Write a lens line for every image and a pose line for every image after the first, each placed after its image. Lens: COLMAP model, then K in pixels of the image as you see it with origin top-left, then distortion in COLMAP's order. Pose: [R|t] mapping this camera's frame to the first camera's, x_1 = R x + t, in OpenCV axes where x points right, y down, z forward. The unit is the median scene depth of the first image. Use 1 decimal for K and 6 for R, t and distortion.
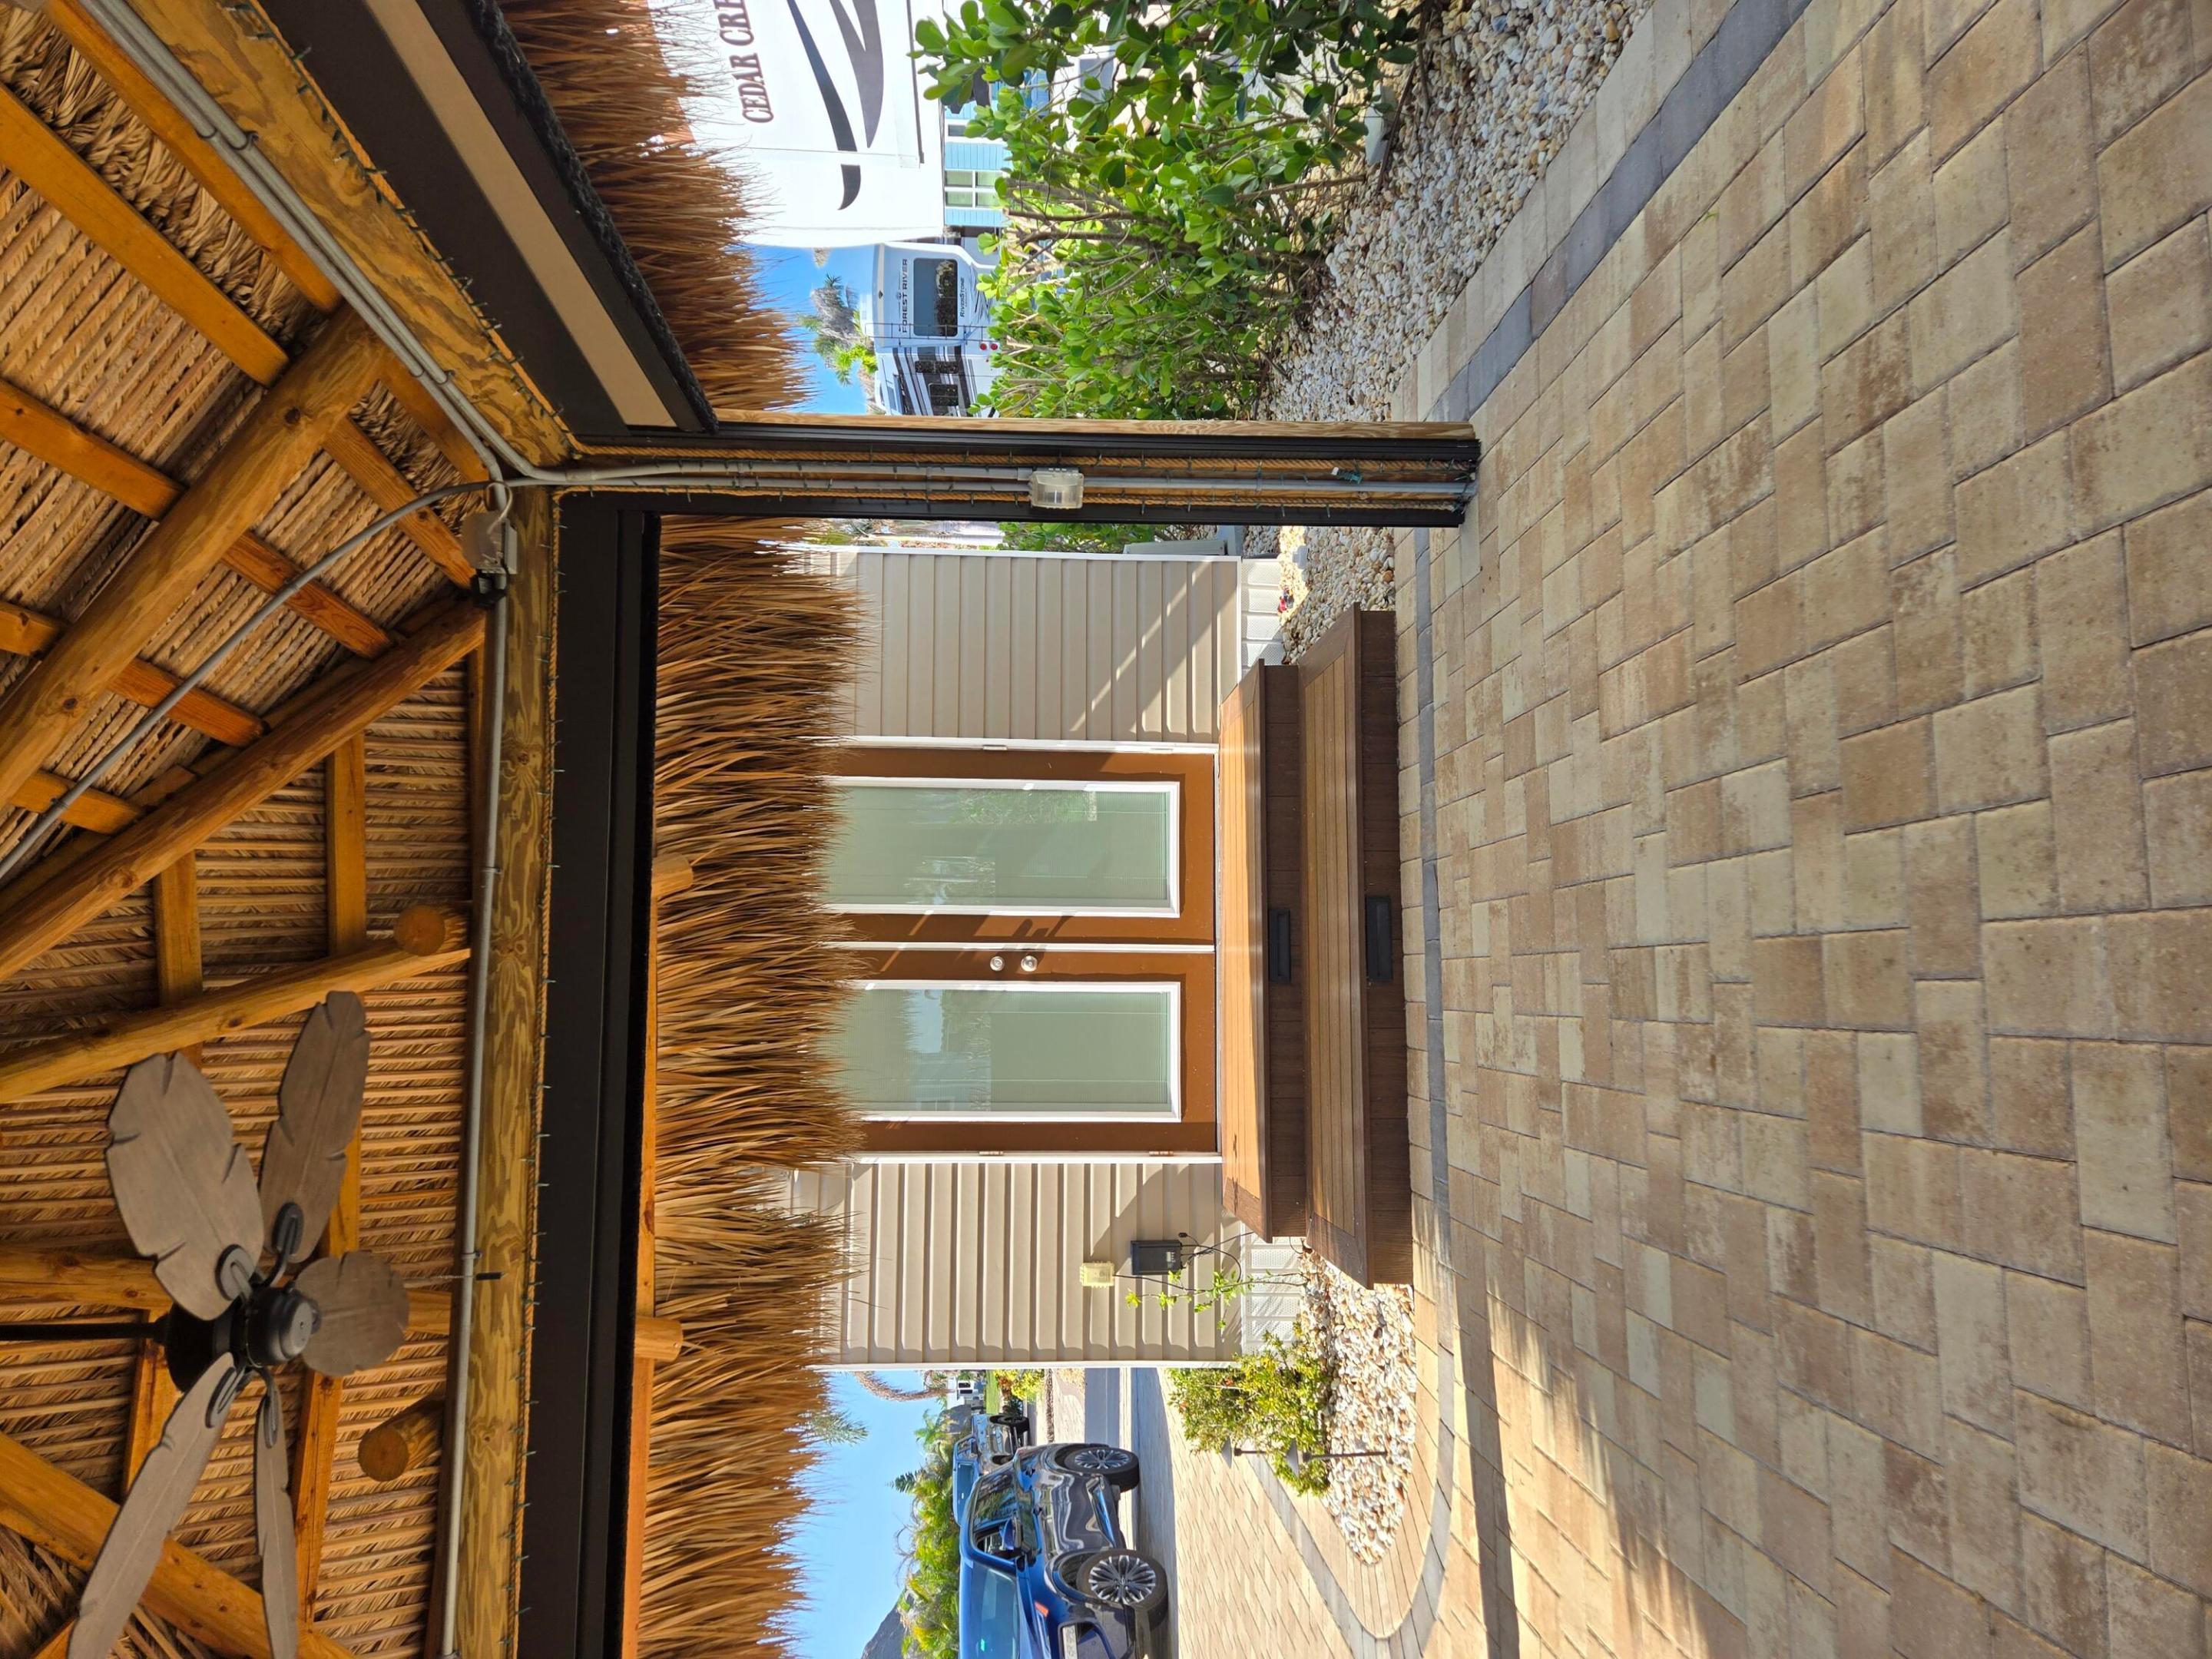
lens RADIAL K [[1468.3, 0, 1077.3], [0, 1468.3, 838.1], [0, 0, 1]] dist [0.084639, -0.065461]
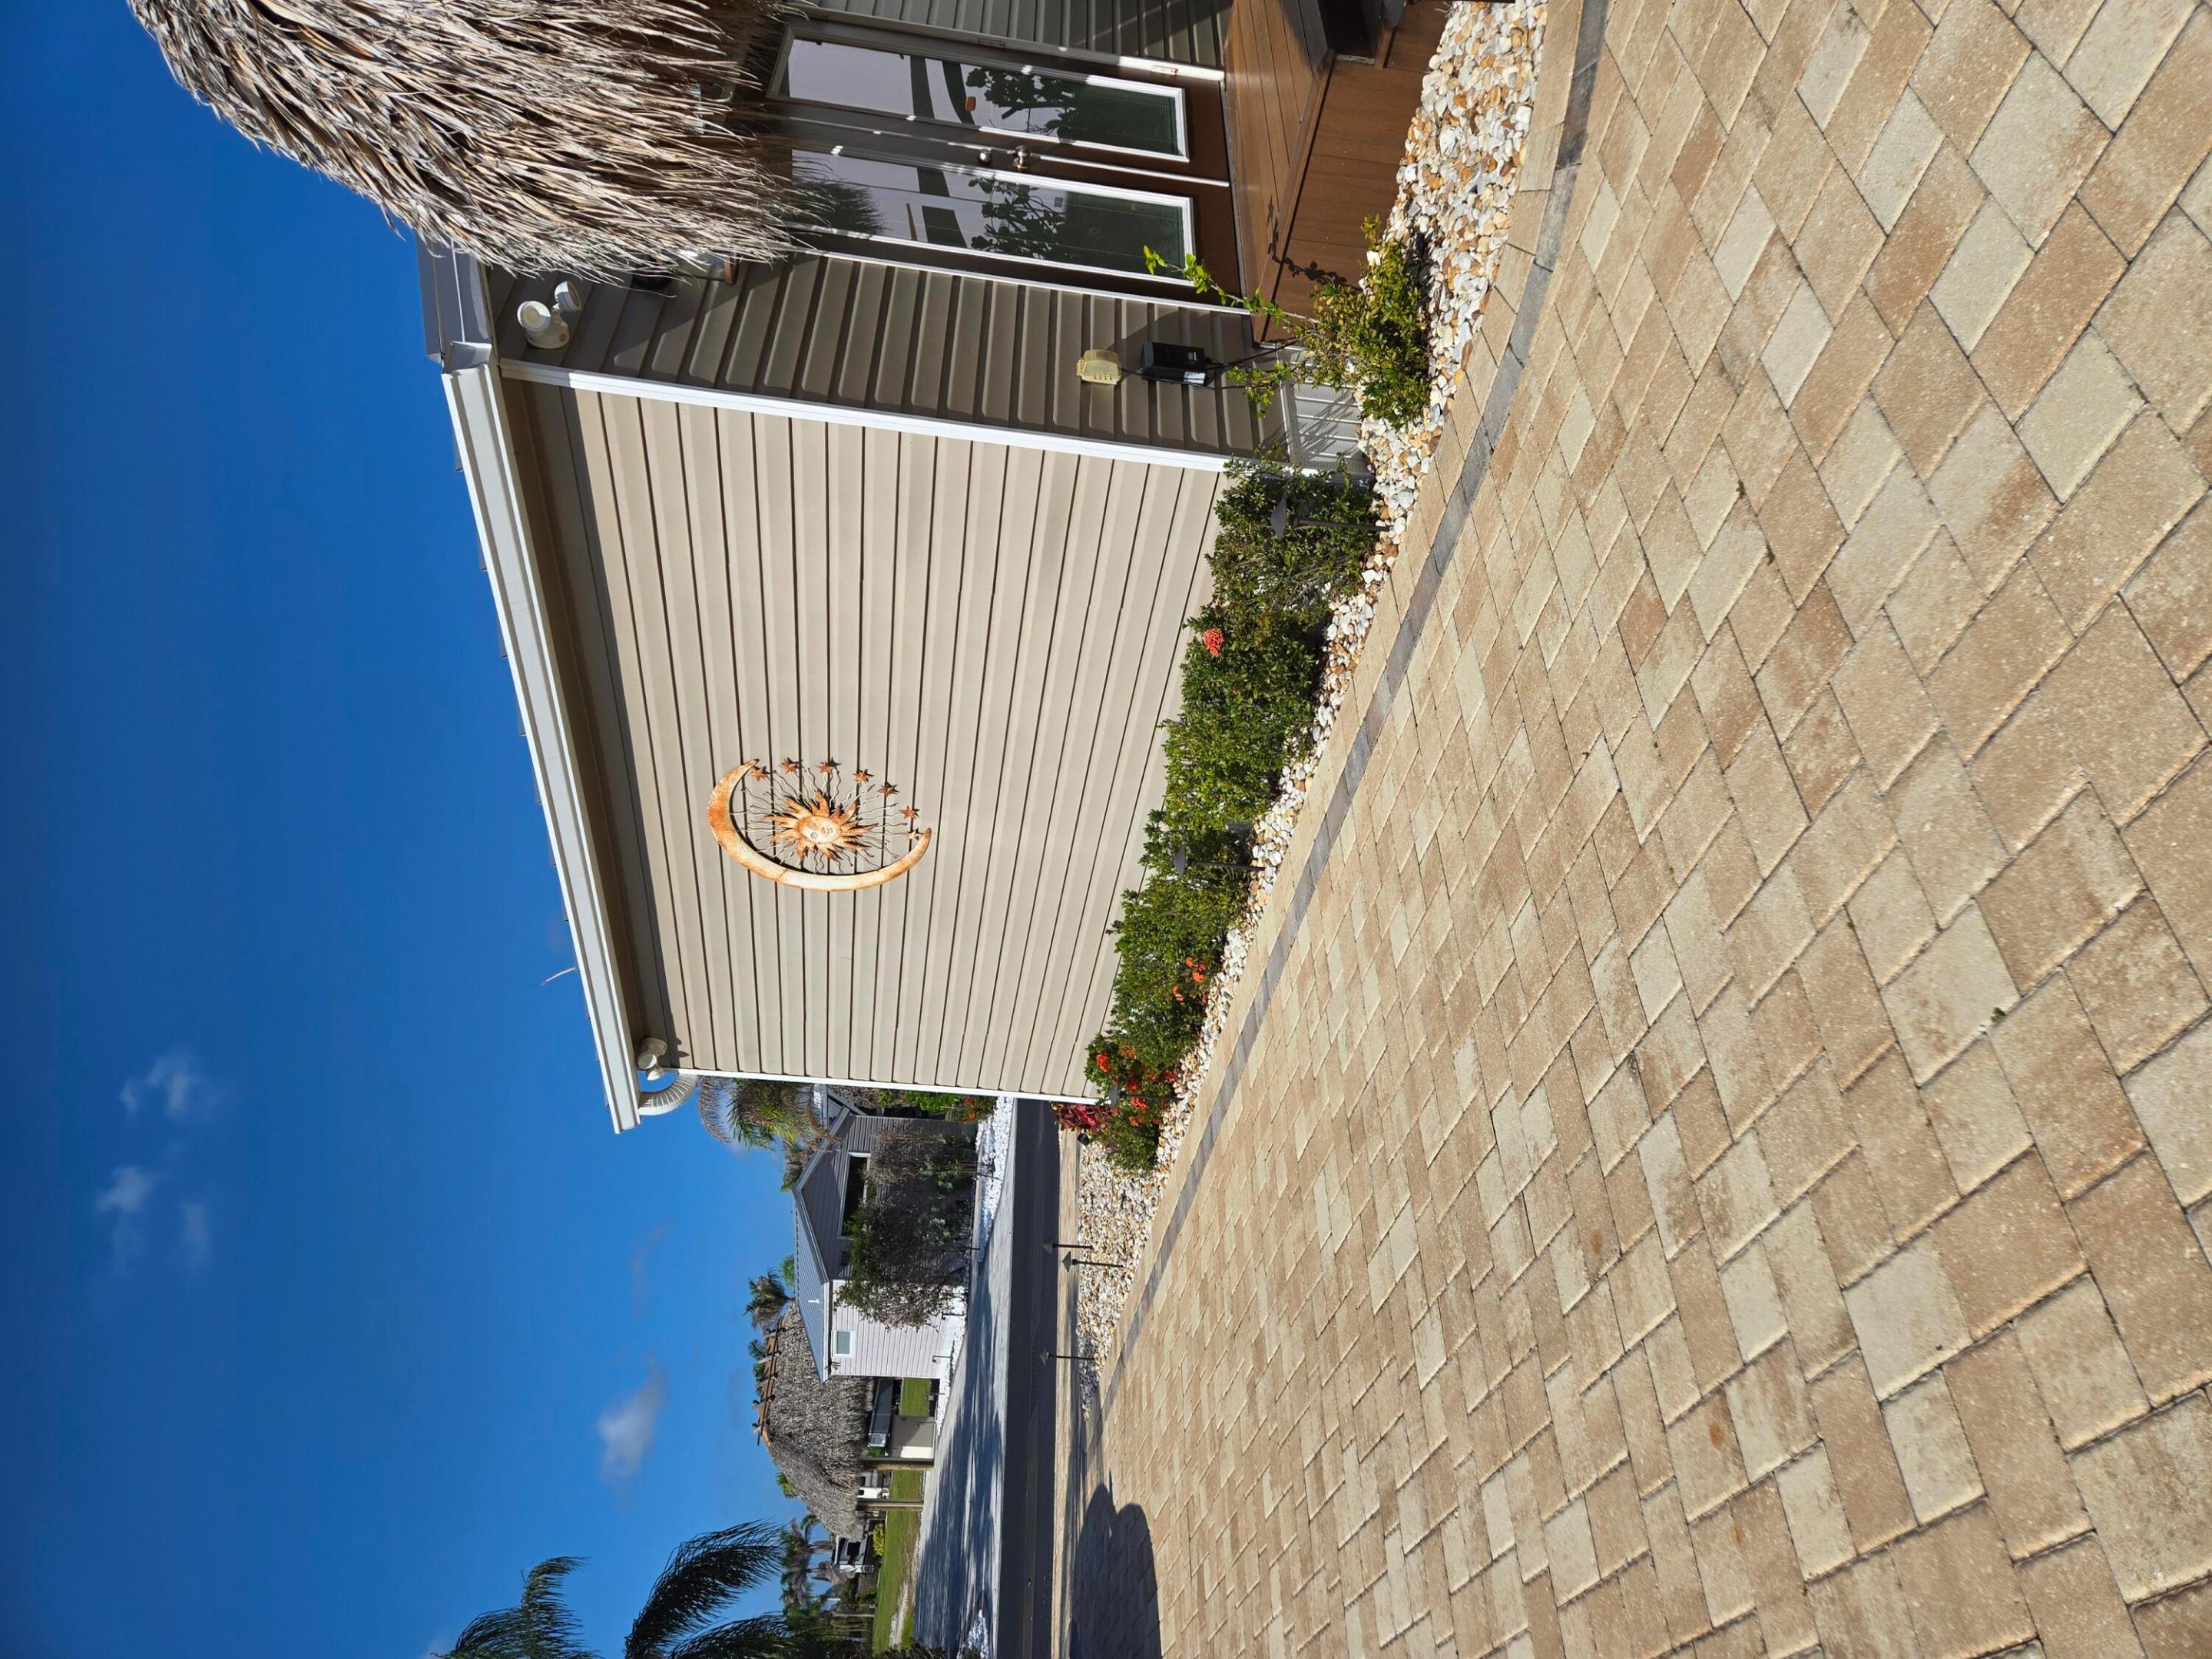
lens RADIAL K [[1471.7, 0, 1113.4], [0, 1471.7, 791.8], [0, 0, 1]] dist [0.088659, -0.074930]
pose [[0.995617, 0.052527, 0.077383, -0.026915], [0.000531, 0.824199, -0.566300, 0.899087], [-0.093526, 0.563859, 0.820559, 0.479589]]
